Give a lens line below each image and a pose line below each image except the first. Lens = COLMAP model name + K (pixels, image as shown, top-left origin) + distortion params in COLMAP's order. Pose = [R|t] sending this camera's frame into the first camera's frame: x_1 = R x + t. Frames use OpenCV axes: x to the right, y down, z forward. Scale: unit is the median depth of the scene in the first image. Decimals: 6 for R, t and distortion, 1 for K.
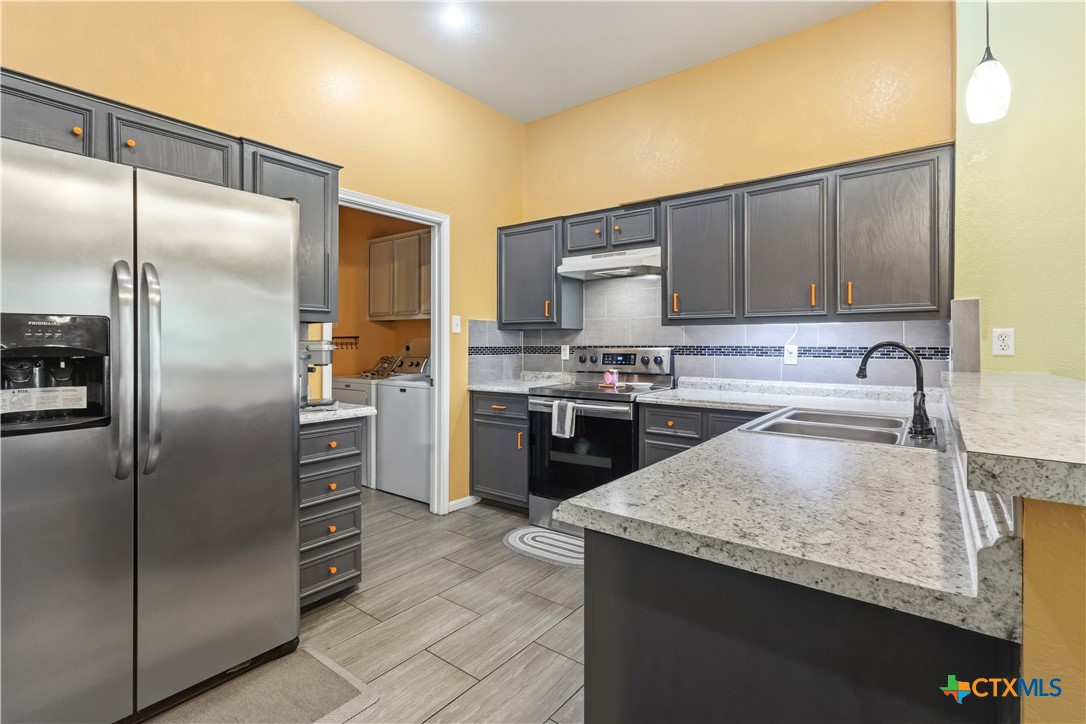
lens RADIAL K [[508.4, 0, 544.9], [0, 508.4, 341.7], [0, 0, 1]] dist [0.002506, 0.001382]
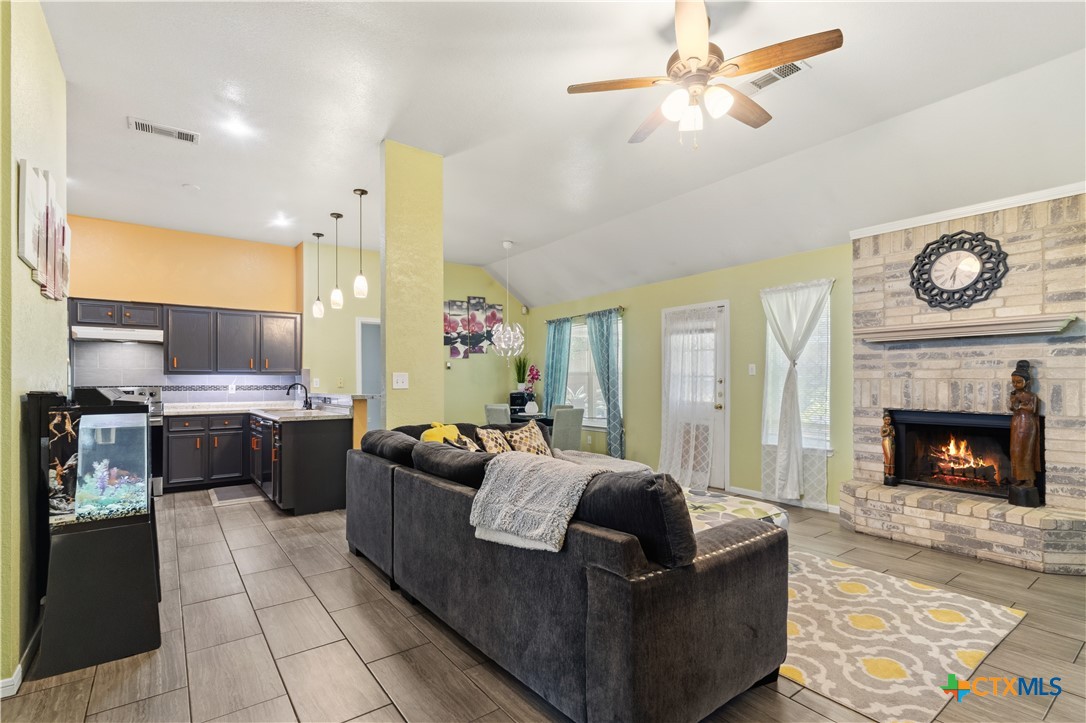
lens RADIAL K [[508.4, 0, 536.5], [0, 508.4, 377.7], [0, 0, 1]] dist [0.002506, 0.001382]
pose [[0.281451, 0.007902, 0.959543, -1.076488], [0.001480, 0.999961, -0.008668, -0.003250], [-0.959575, 0.003860, 0.281428, -0.732713]]
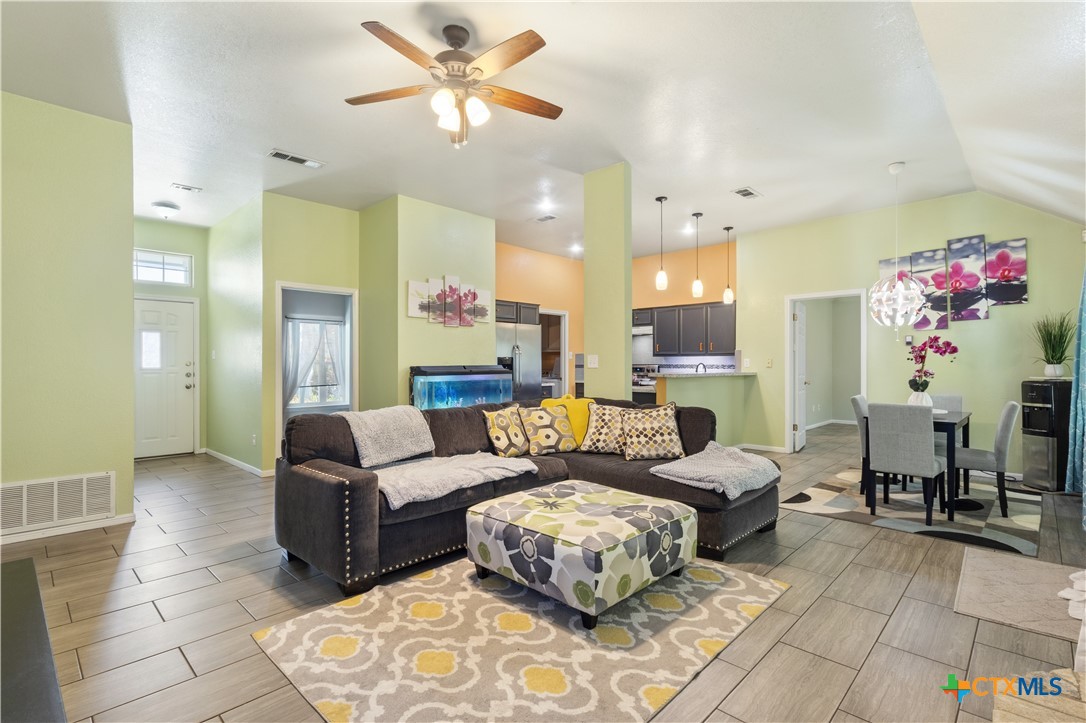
lens RADIAL K [[508.4, 0, 547.2], [0, 508.4, 364.0], [0, 0, 1]] dist [0.002506, 0.001382]
pose [[0.993483, 0.000618, -0.113979, -0.010013], [-0.000067, 0.999988, 0.004840, -0.006106], [0.113981, -0.004801, 0.993471, -1.575383]]
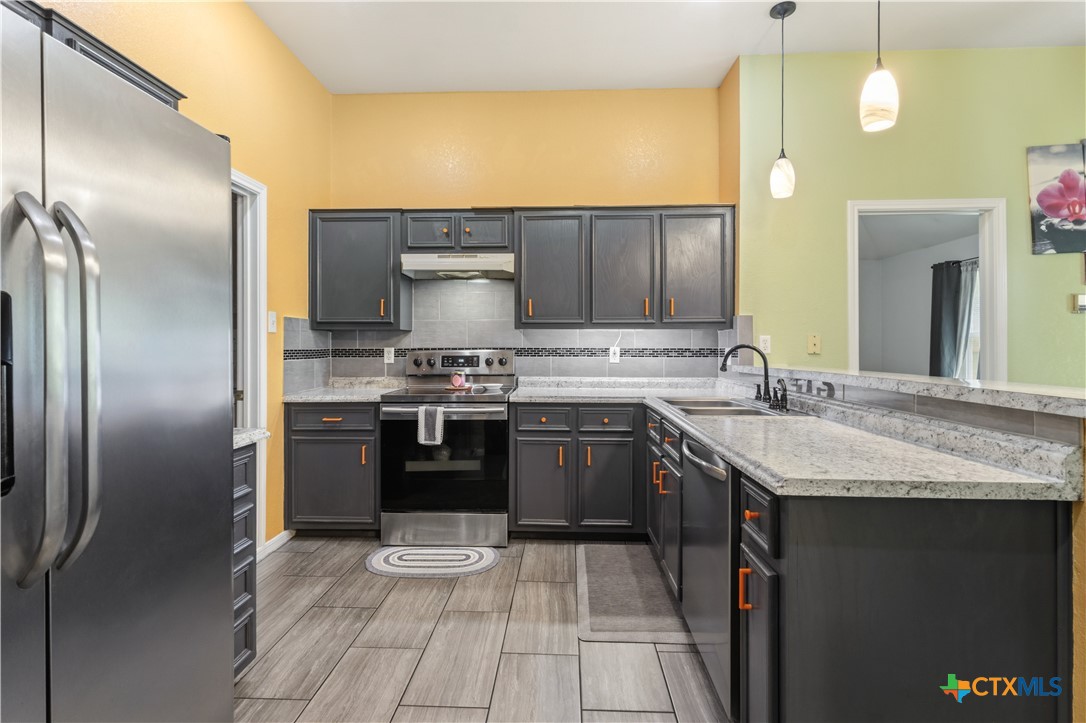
lens RADIAL K [[508.4, 0, 536.0], [0, 508.4, 346.9], [0, 0, 1]] dist [0.002506, 0.001382]
pose [[0.818054, -0.000708, 0.575141, -0.328024], [-0.002632, 0.999984, 0.004974, 0.000547], [-0.575135, -0.005583, 0.818039, 0.106862]]
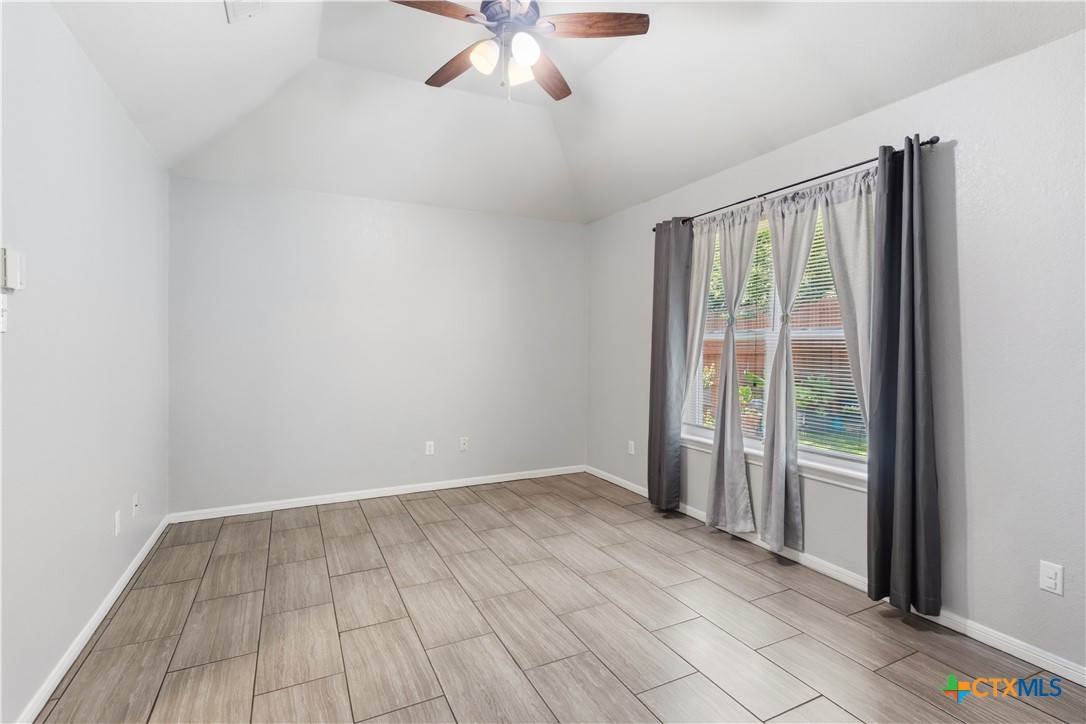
lens RADIAL K [[508.4, 0, 550.3], [0, 508.4, 351.8], [0, 0, 1]] dist [0.002506, 0.001382]
pose [[0.430855, -0.007850, 0.902387, 0.741251], [-0.012447, 0.999815, 0.014641, -0.013906], [-0.902335, -0.017540, 0.430678, 0.498637]]
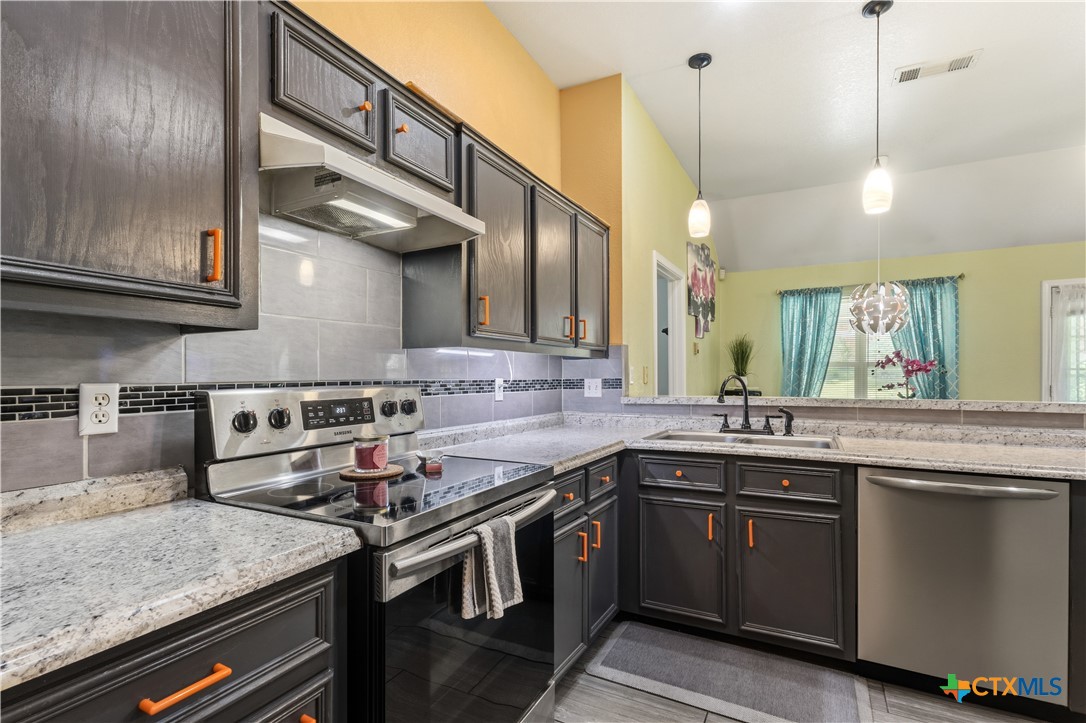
lens RADIAL K [[508.4, 0, 545.2], [0, 508.4, 378.5], [0, 0, 1]] dist [0.002506, 0.001382]
pose [[-0.163707, -0.005302, 0.986495, -0.342334], [-0.003764, 0.999982, 0.004750, 0.002236], [-0.986502, -0.002935, -0.163724, 0.959622]]
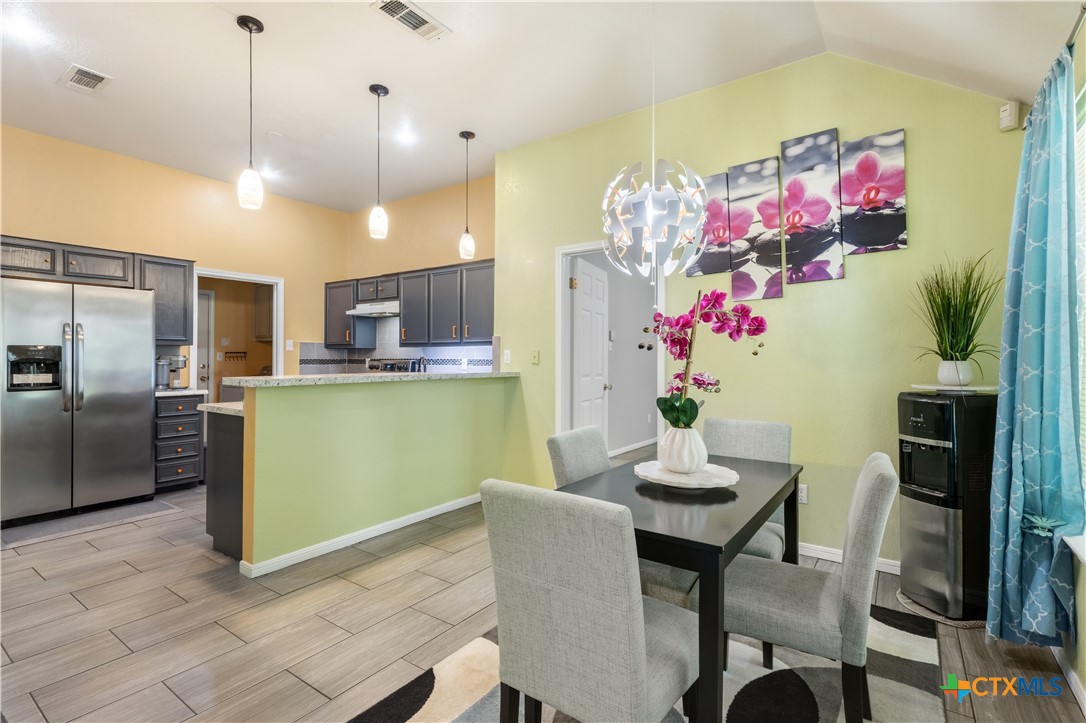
lens RADIAL K [[508.4, 0, 542.1], [0, 508.4, 355.1], [0, 0, 1]] dist [0.002506, 0.001382]
pose [[0.999466, 0.002932, 0.032545, 0.628119], [-0.002890, 0.999995, -0.001341, -0.003586], [-0.032549, 0.001246, 0.999469, -0.697364]]
